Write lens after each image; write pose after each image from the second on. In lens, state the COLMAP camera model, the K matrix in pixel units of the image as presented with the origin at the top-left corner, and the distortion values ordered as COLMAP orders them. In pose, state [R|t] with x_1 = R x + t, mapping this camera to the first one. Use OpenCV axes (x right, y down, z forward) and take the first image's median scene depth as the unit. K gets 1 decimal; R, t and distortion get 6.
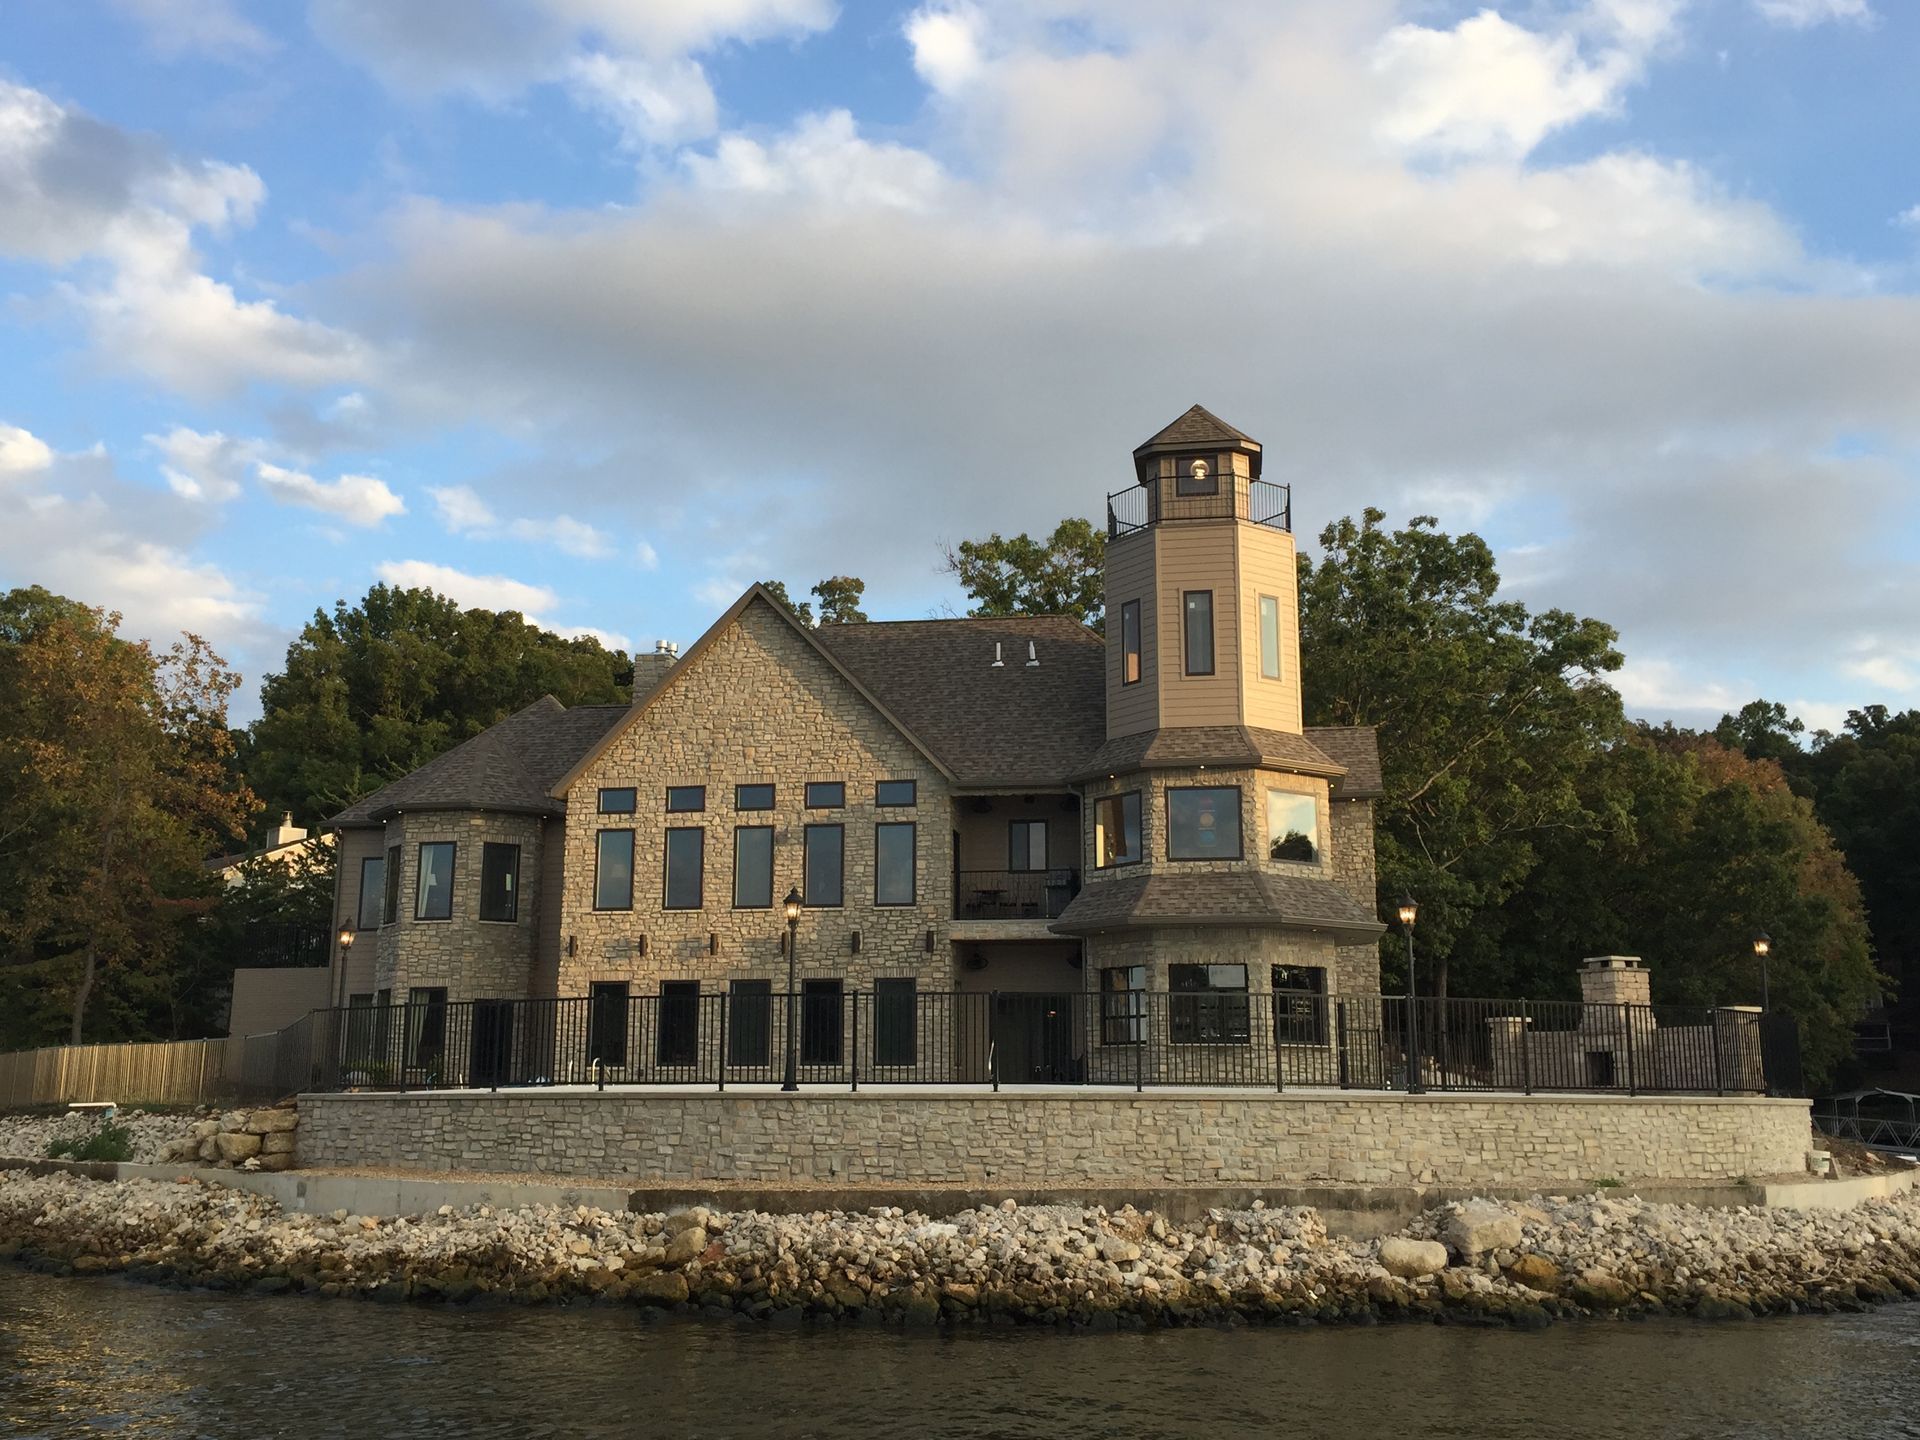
lens RADIAL K [[1829.5, 0, 962.1], [0, 1829.5, 710.5], [0, 0, 1]] dist [0.088455, -0.095103]
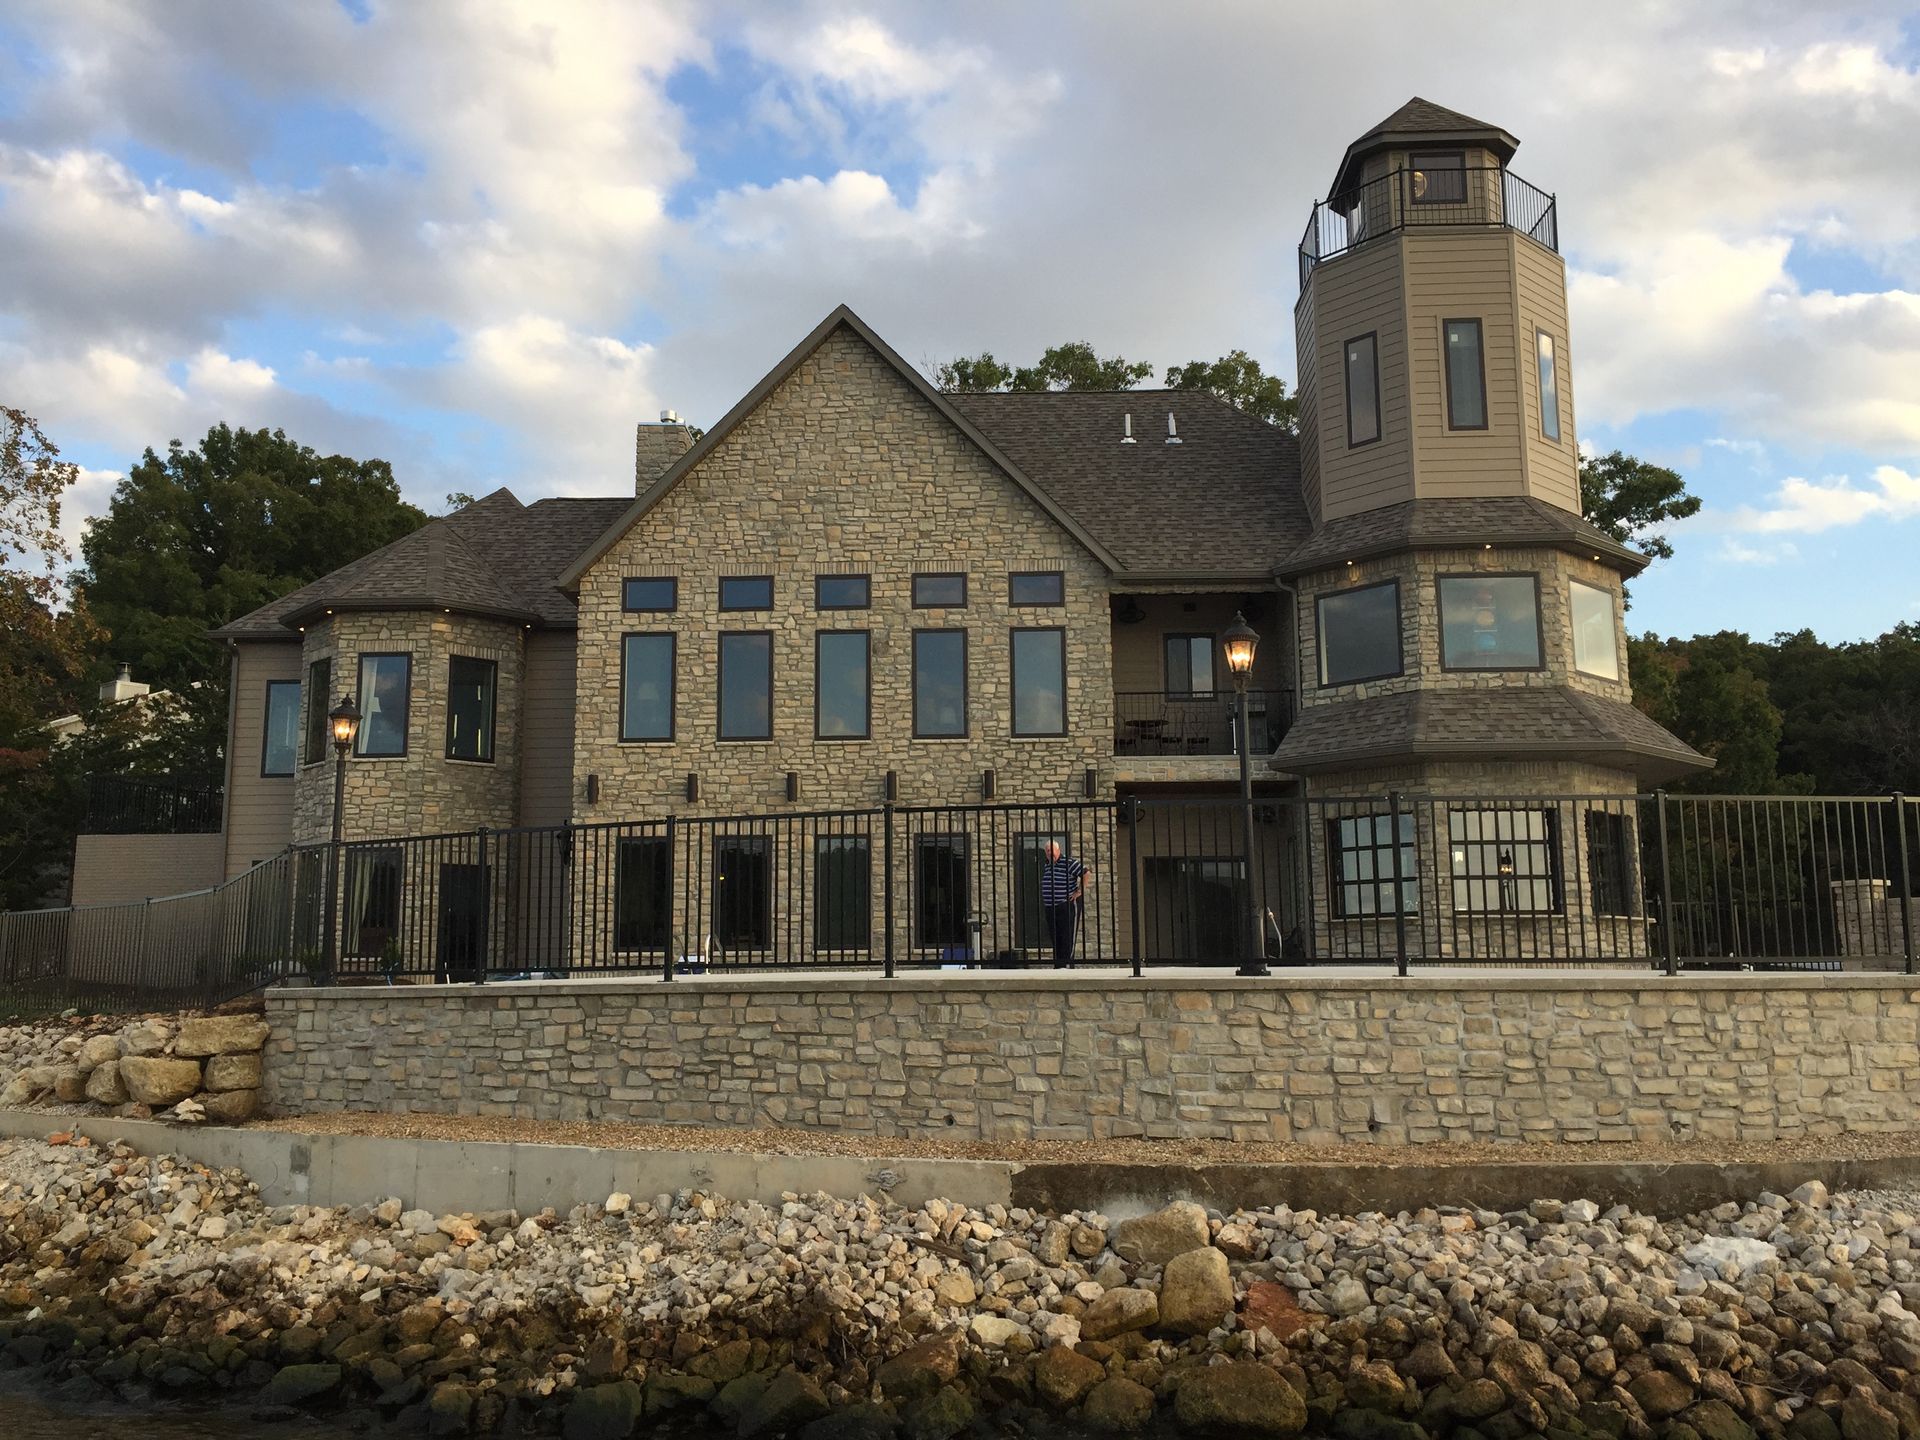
lens RADIAL K [[1639.2, 0, 960.0], [0, 1639.2, 720.0], [0, 0, 1]] dist [0.084622, -0.106367]
pose [[0.990254, 0.012887, 0.138675, -0.168596], [-0.018871, 0.998943, 0.041922, 0.075247], [-0.137988, -0.044130, 0.989450, 0.356194]]
